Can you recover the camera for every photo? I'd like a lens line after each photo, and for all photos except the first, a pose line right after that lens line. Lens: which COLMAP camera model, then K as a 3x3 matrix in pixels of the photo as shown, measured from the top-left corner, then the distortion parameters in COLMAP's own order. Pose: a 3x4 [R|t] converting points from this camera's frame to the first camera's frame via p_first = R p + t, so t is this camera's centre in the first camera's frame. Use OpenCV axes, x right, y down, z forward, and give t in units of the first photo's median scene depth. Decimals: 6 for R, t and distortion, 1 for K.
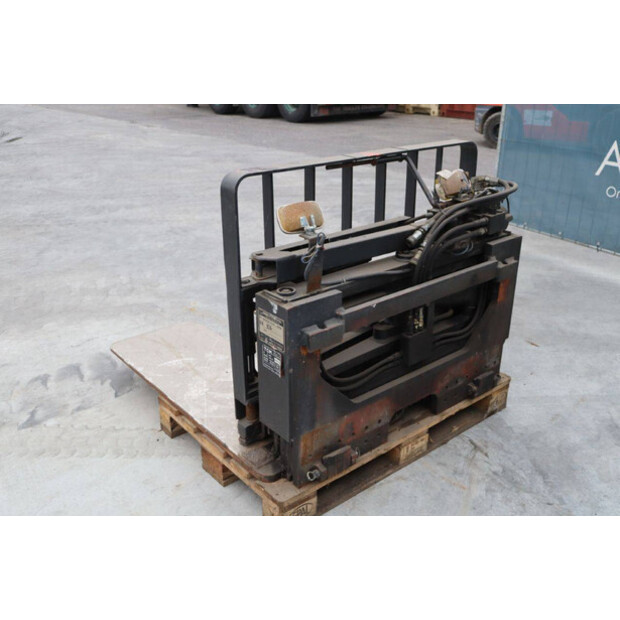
lens RADIAL K [[617.6, 0, 310.0], [0, 617.6, 310.0], [0, 0, 1]] dist [-0.066331, -0.011414]
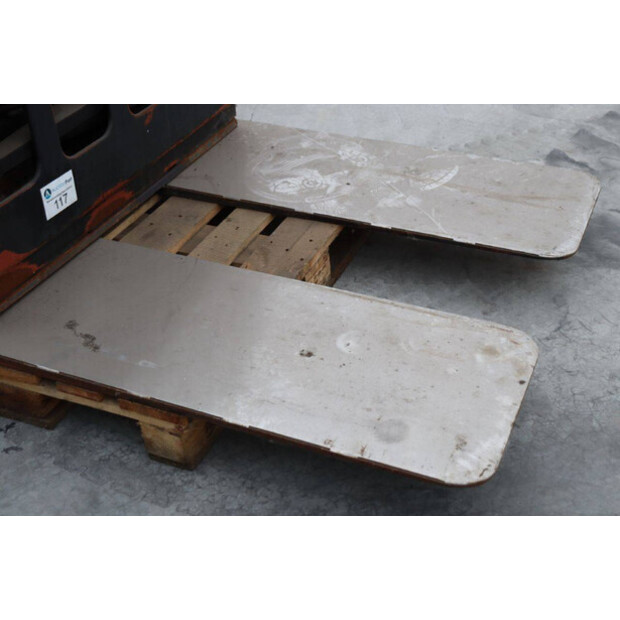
lens RADIAL K [[868.6, 0, 301.1], [0, 868.6, 308.3], [0, 0, 1]] dist [0.060731, 0.112300]
pose [[-0.897851, 0.279830, -0.339940, 0.275388], [-0.133812, 0.562128, 0.816153, -0.615398], [0.419474, 0.778272, -0.467263, 1.696687]]
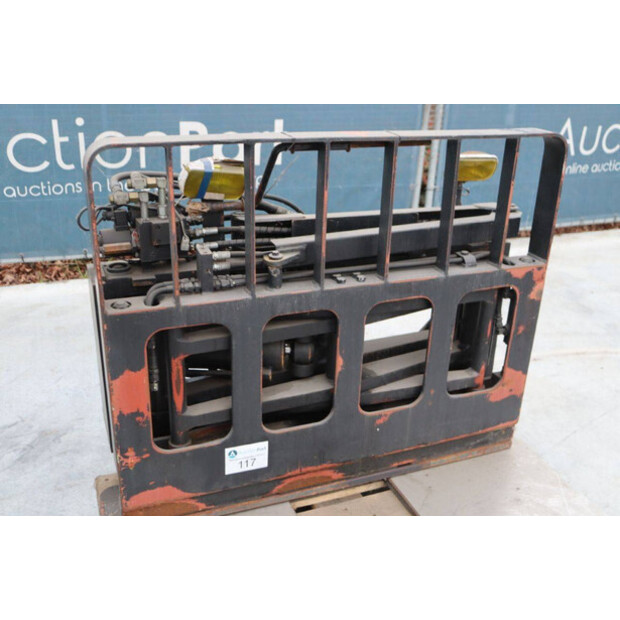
lens RADIAL K [[657.7, 0, 310.0], [0, 657.7, 310.0], [0, 0, 1]] dist [-0.053884, 0.003603]
pose [[-0.952084, -0.140958, 0.271416, -0.064129], [0.094447, 0.708566, 0.699295, -0.555545], [-0.290887, 0.691422, -0.661302, 1.456463]]
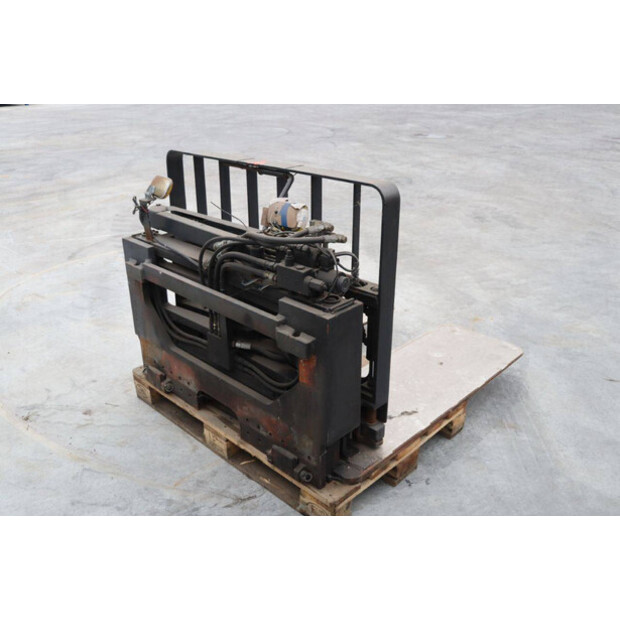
lens RADIAL K [[580.5, 0, 310.3], [0, 580.5, 324.4], [0, 0, 1]] dist [-0.067672, 0.004170]
pose [[0.103400, 0.426928, -0.898354, 0.989146], [-0.379478, 0.851810, 0.361131, -0.365482], [0.919405, 0.303565, 0.250087, 0.838778]]
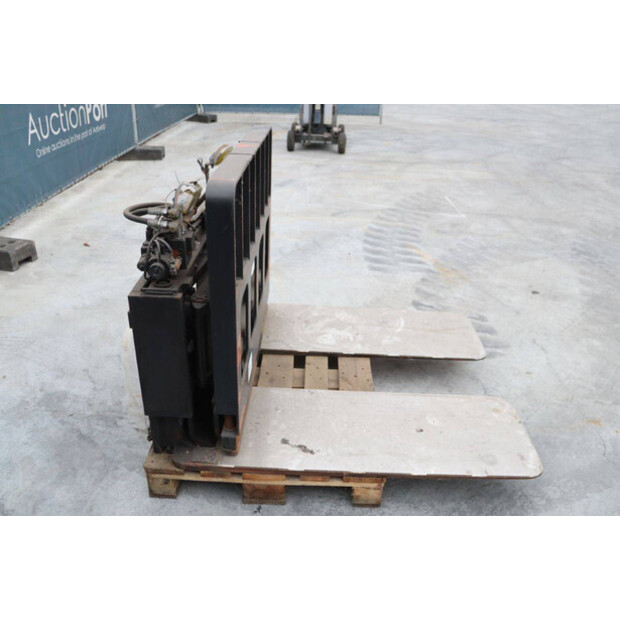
lens RADIAL K [[539.9, 0, 310.0], [0, 539.9, 310.0], [0, 0, 1]] dist [-0.108276, 0.019679]
pose [[-0.656741, 0.325555, -0.680225, 0.673080], [-0.324773, 0.691978, 0.644740, -0.624807], [0.680599, 0.644345, -0.348718, 1.436871]]
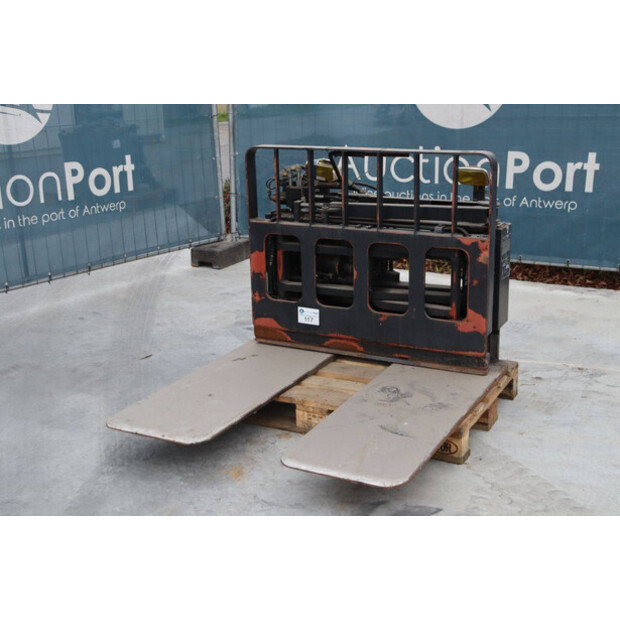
lens RADIAL K [[868.6, 0, 301.1], [0, 868.6, 308.3], [0, 0, 1]] dist [0.060731, 0.112300]
pose [[-0.373121, -0.241060, 0.895919, -1.383774], [0.387474, 0.836922, 0.386556, -0.652806], [-0.842998, 0.491377, -0.218868, 1.508521]]
